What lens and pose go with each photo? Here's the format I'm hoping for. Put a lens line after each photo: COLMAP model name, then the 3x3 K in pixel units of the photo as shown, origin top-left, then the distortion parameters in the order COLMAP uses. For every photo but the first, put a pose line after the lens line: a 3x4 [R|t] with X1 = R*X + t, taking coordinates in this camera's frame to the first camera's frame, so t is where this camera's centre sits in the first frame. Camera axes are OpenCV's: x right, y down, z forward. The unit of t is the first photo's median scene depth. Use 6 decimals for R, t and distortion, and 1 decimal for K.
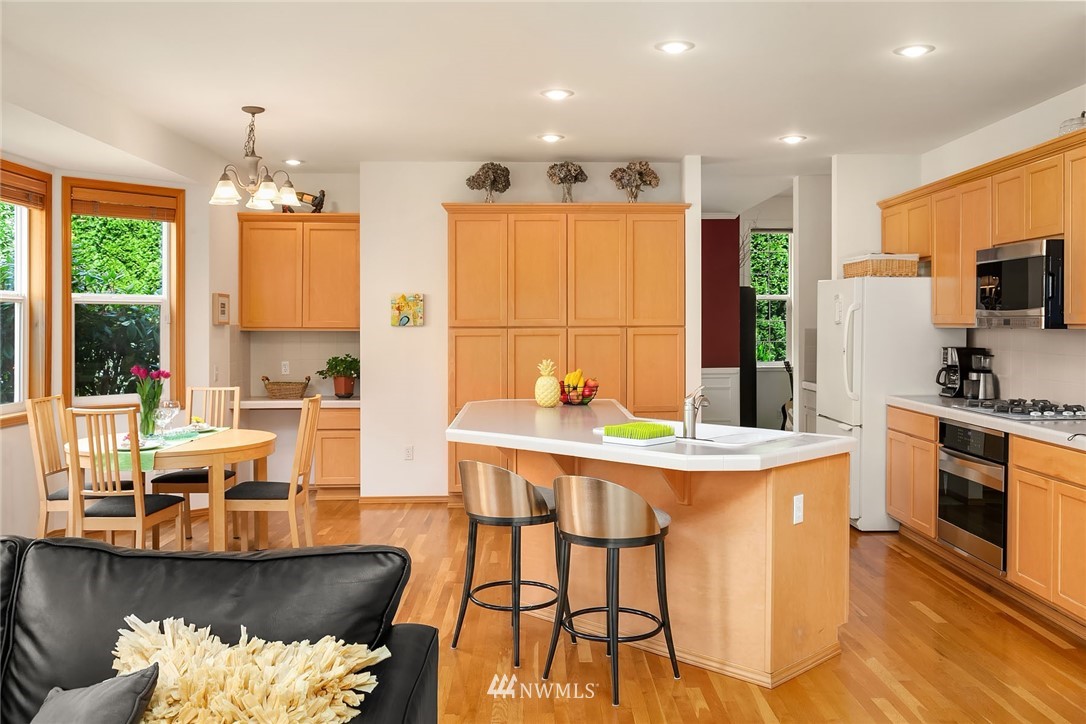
lens RADIAL K [[1004.6, 0, 544.4], [0, 1004.6, 357.5], [0, 0, 1]] dist [0.000363, 0.000000]
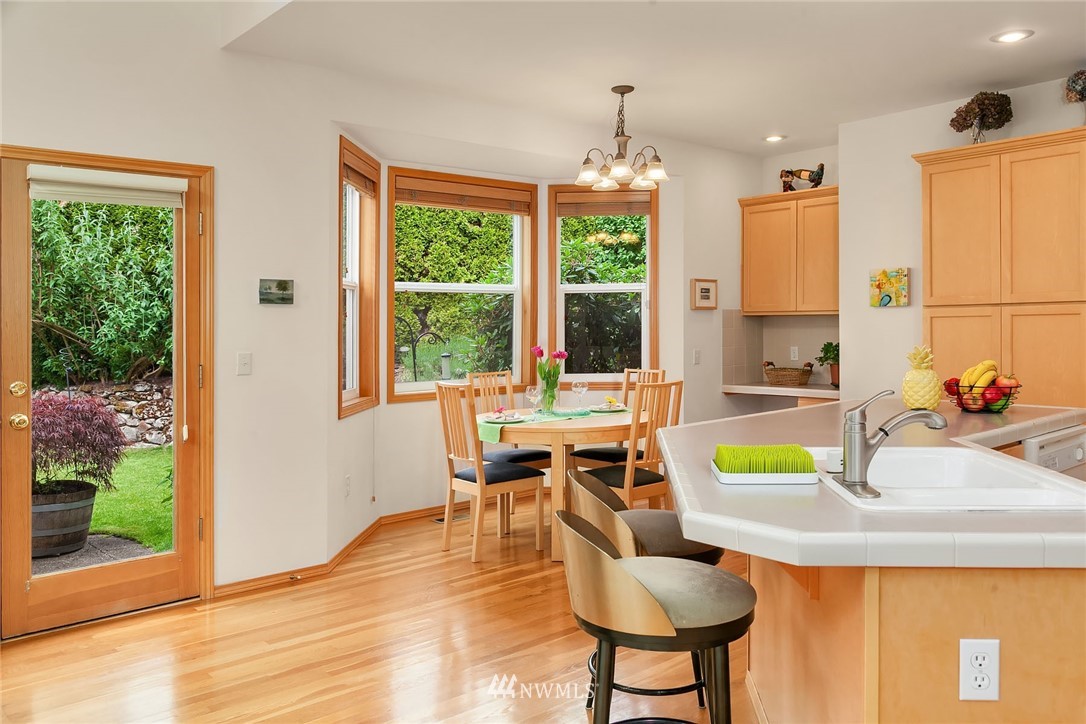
lens RADIAL K [[828.4, 0, 530.6], [0, 828.4, 332.3], [0, 0, 1]] dist [-0.003834, -0.002809]
pose [[0.619475, -0.001031, -0.785015, 0.232288], [-0.013426, 0.999839, -0.011908, 0.002898], [0.784901, 0.017916, 0.619362, 0.338868]]
